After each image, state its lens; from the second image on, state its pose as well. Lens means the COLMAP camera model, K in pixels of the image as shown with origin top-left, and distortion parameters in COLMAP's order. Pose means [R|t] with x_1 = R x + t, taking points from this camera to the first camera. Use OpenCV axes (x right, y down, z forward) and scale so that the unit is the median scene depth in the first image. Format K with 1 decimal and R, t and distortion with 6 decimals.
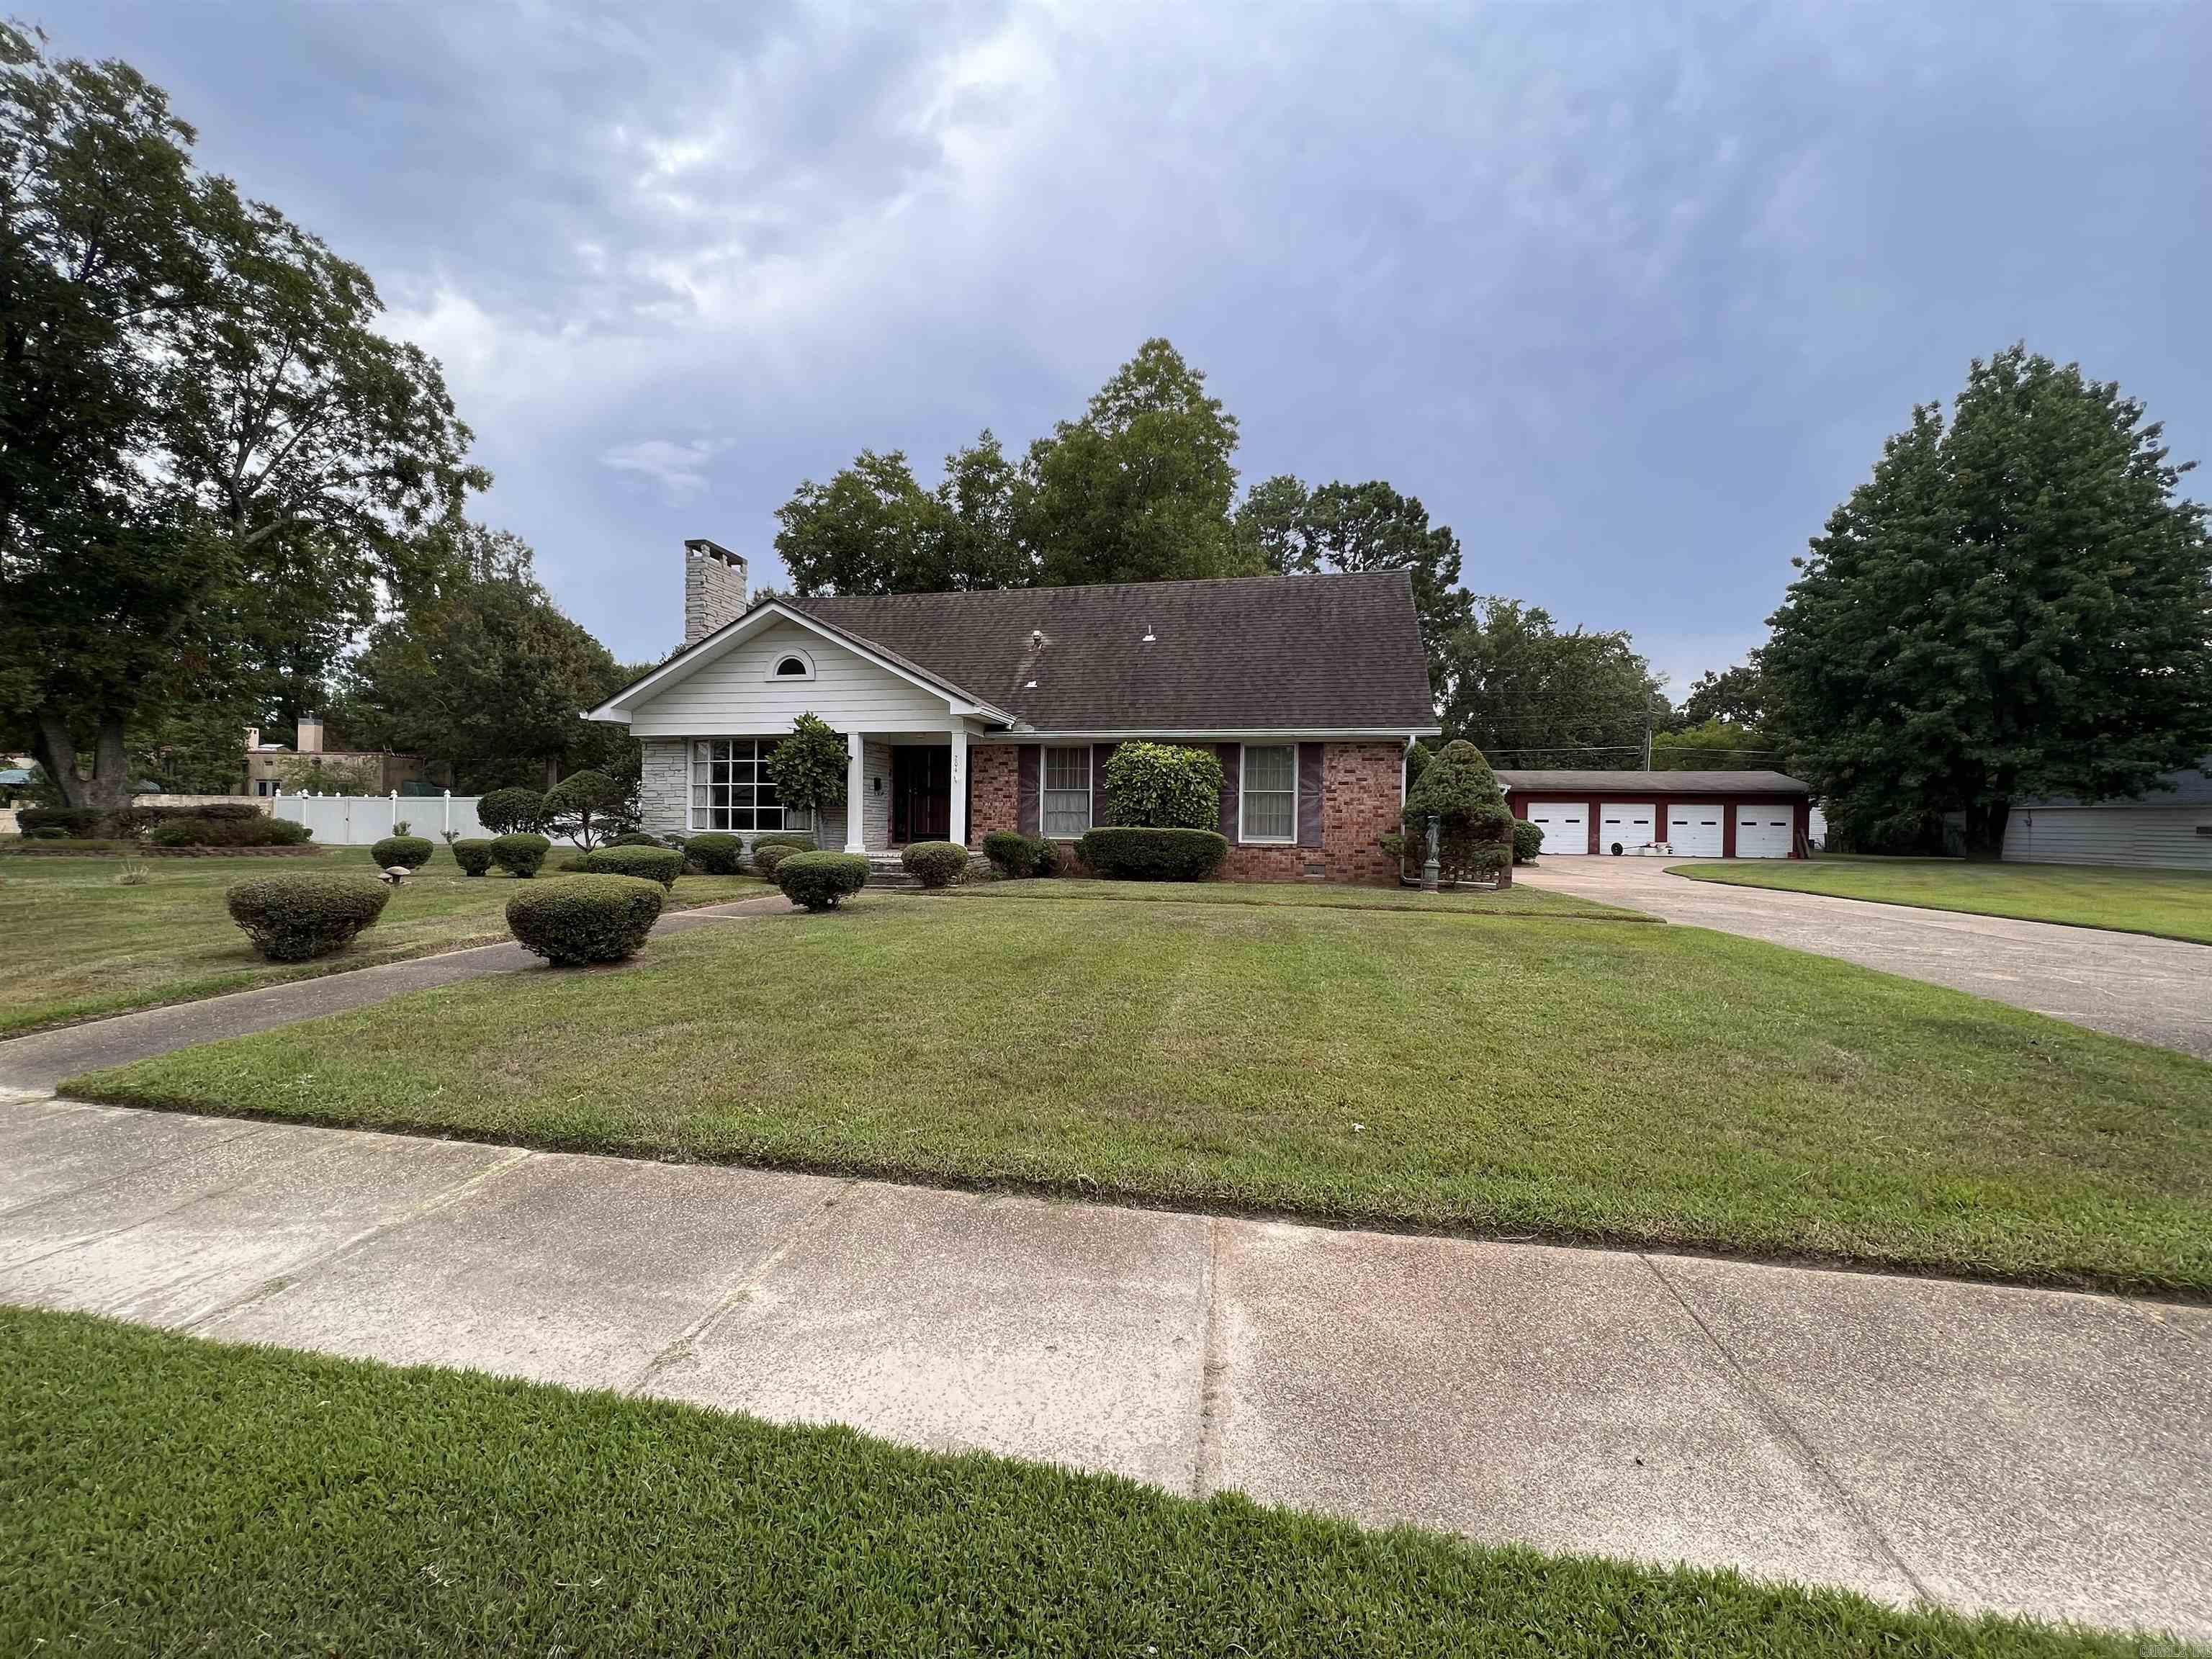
lens RADIAL K [[879.8, 0, 1106.0], [0, 879.8, 829.5], [0, 0, 1]] dist [0.001478, -0.000048]
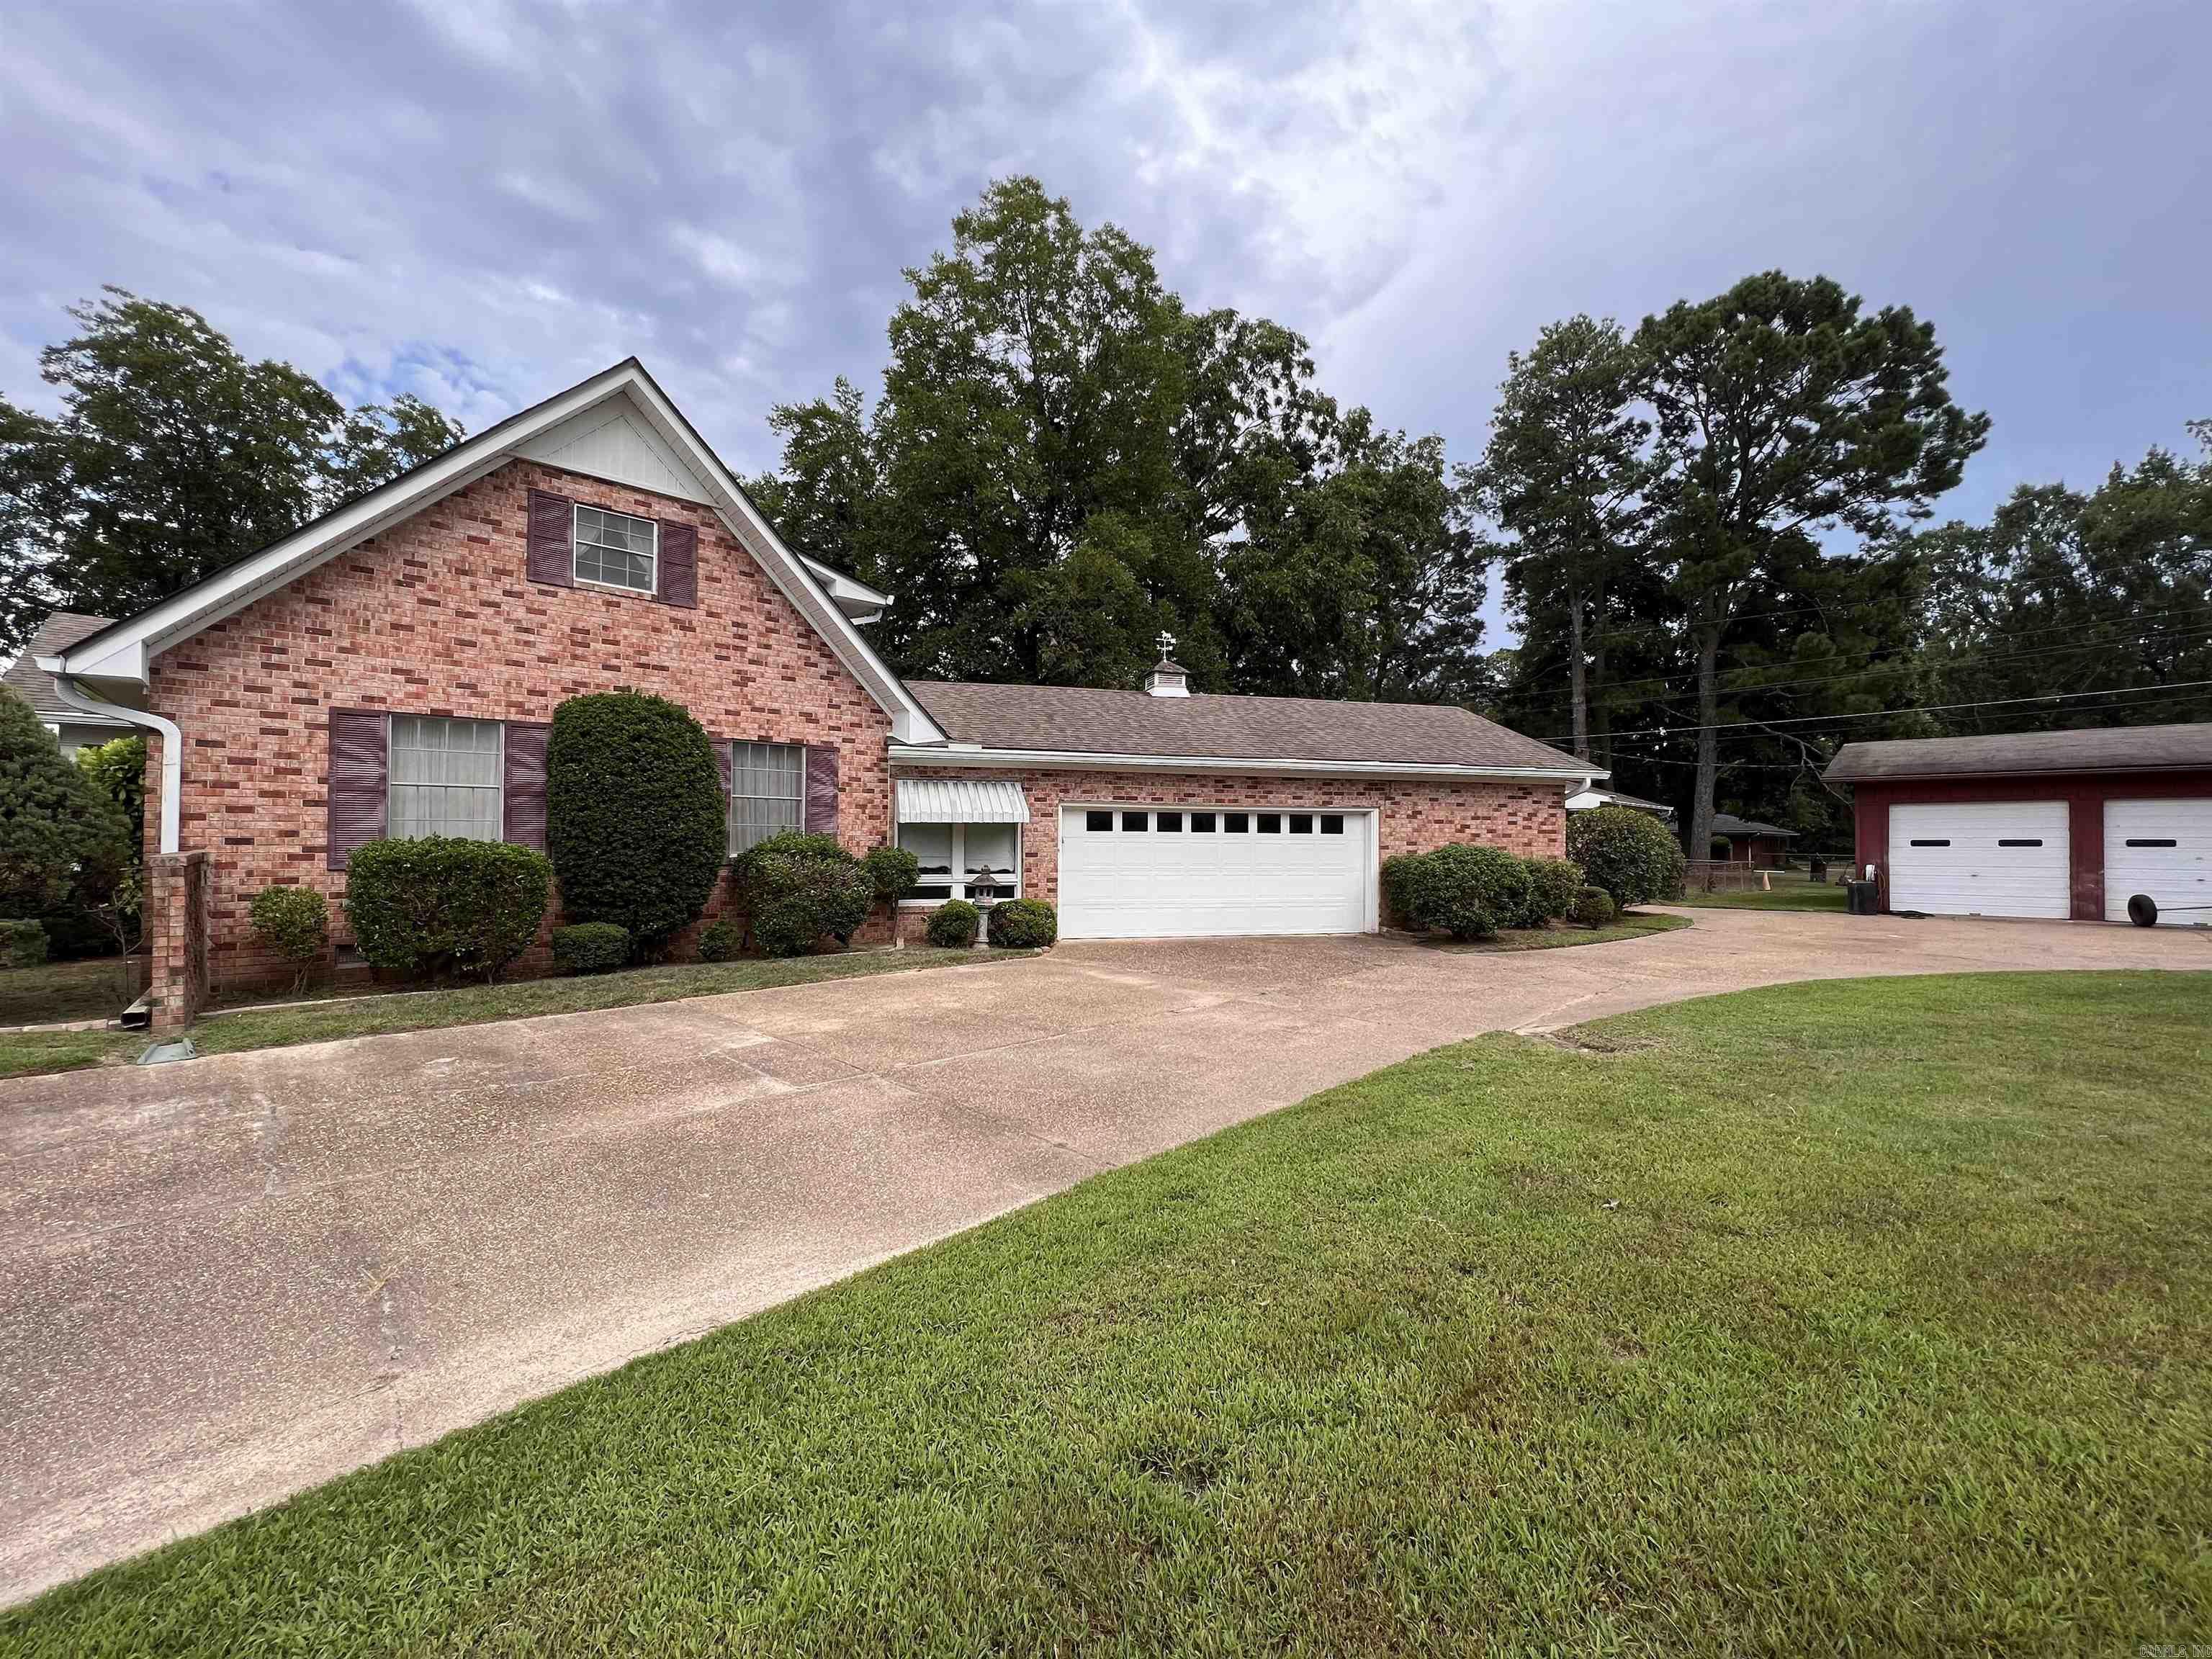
lens RADIAL K [[880.9, 0, 1108.6], [0, 880.9, 826.9], [0, 0, 1]] dist [0.000739, 0.000257]
pose [[0.802888, -0.019339, -0.595816, 0.427647], [0.001322, 0.999529, -0.030660, -0.004371], [0.596128, 0.023829, 0.802536, 0.370004]]
